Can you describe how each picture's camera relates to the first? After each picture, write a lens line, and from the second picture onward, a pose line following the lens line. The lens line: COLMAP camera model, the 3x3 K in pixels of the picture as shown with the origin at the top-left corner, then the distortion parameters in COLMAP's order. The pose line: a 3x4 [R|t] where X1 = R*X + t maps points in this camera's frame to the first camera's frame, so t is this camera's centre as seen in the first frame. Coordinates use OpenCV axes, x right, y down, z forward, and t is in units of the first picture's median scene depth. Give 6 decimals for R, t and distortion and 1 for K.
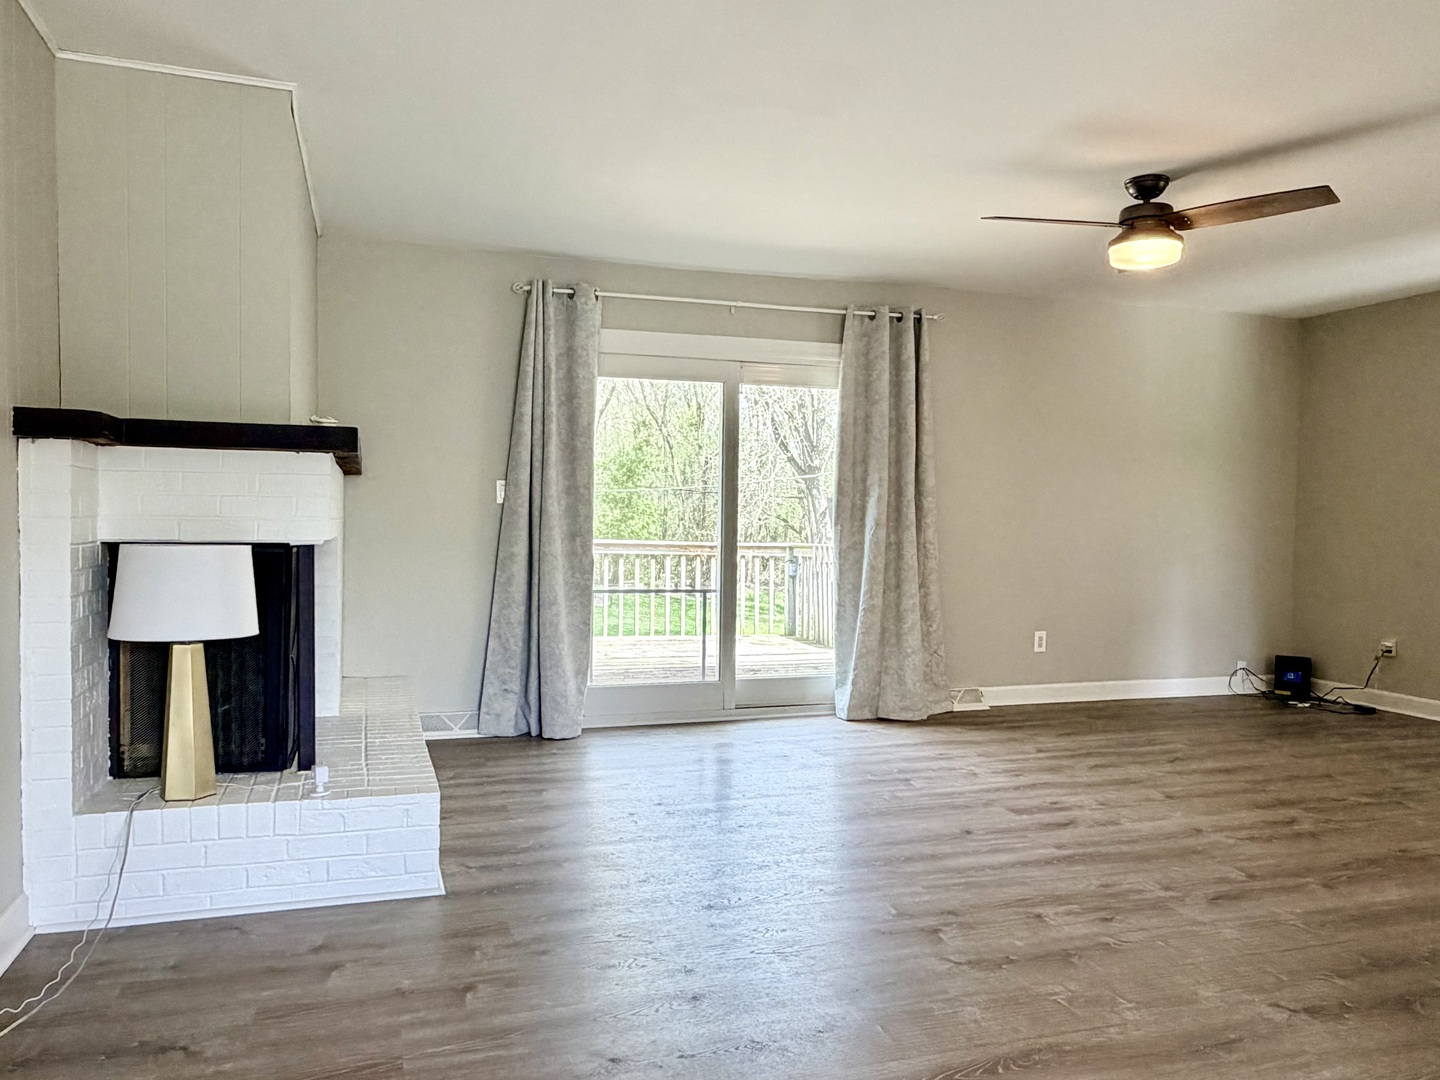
lens RADIAL K [[1072.6, 0, 732.0], [0, 1072.6, 547.8], [0, 0, 1]] dist [0.014592, -0.016173]
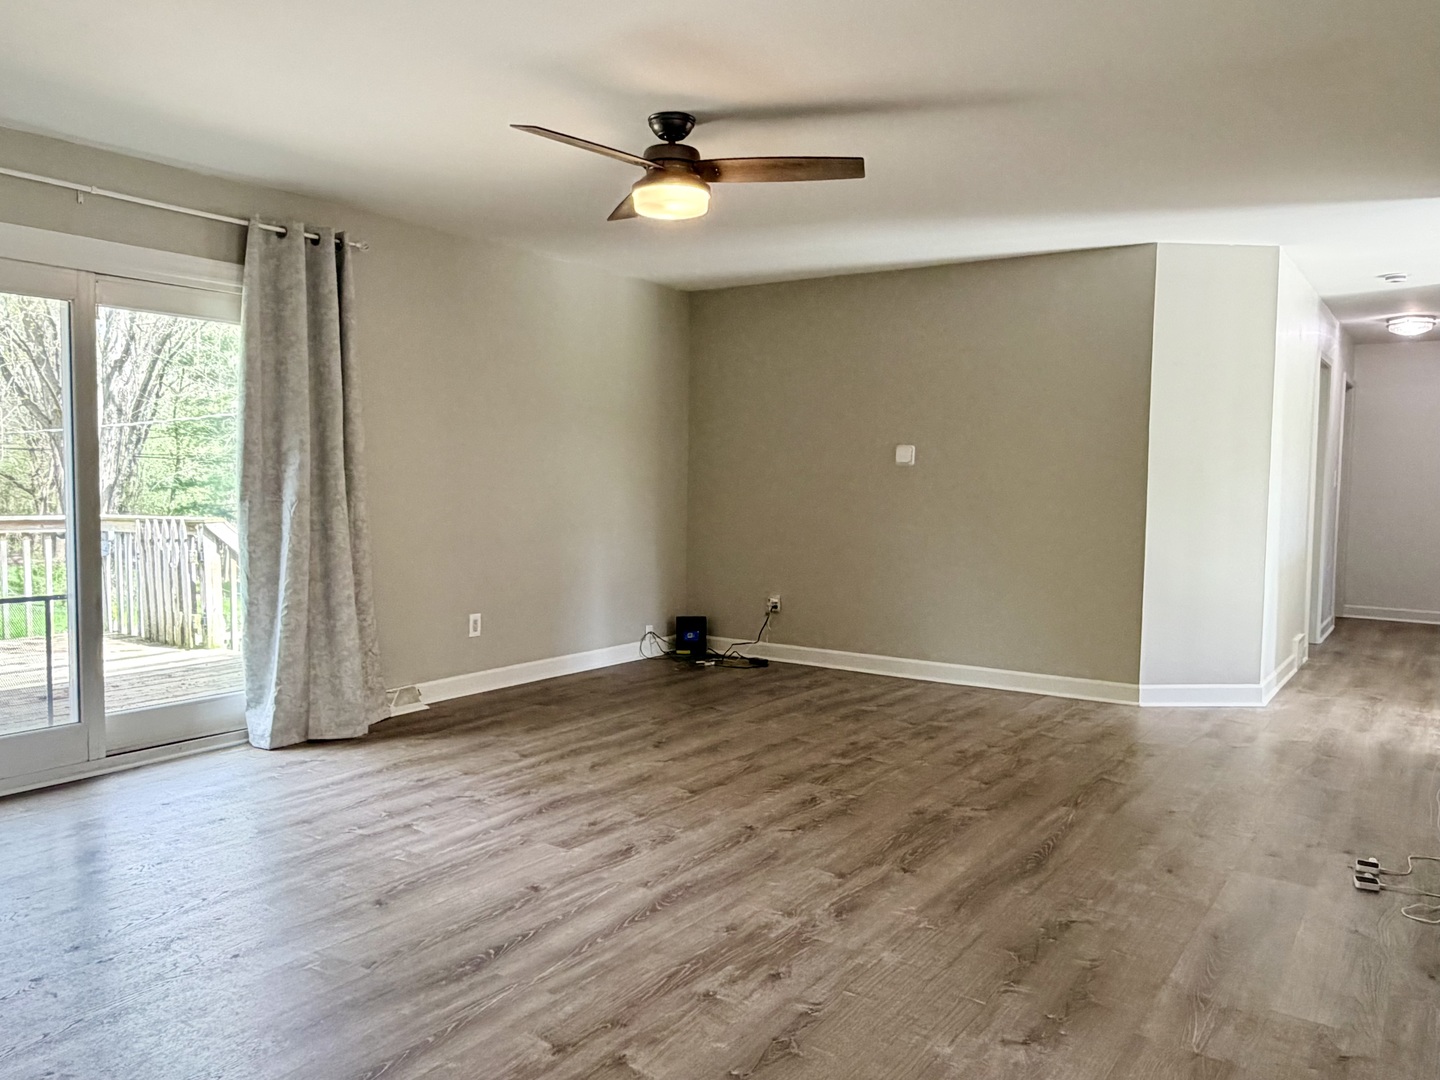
lens RADIAL K [[1072.6, 0, 716.9], [0, 1072.6, 547.1], [0, 0, 1]] dist [0.014592, -0.016173]
pose [[0.801657, -0.041957, 0.596310, -0.094000], [0.016927, 0.998727, 0.047514, -0.019317], [-0.597544, -0.027996, 0.801347, 0.177877]]
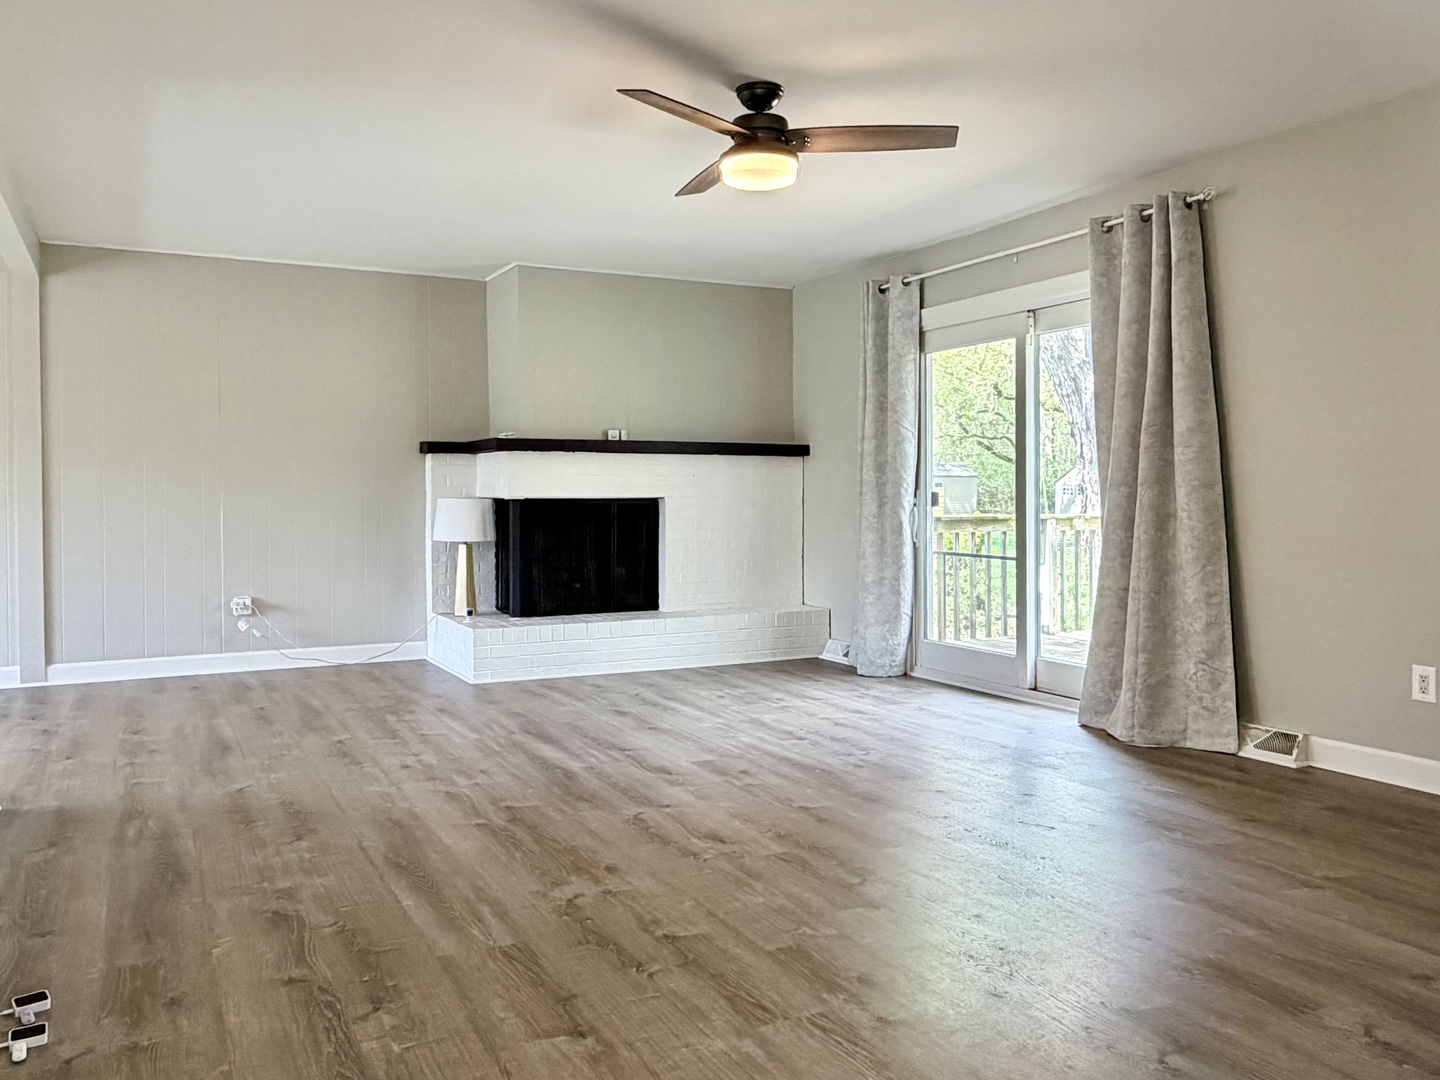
lens RADIAL K [[1127.3, 0, 711.9], [0, 1127.3, 528.4], [0, 0, 1]] dist [-0.003287, 0.007434]
pose [[0.150691, 0.017688, -0.988423, 0.921702], [-0.027270, 0.999534, 0.013729, 0.006670], [0.988205, 0.024885, 0.151103, 0.588695]]
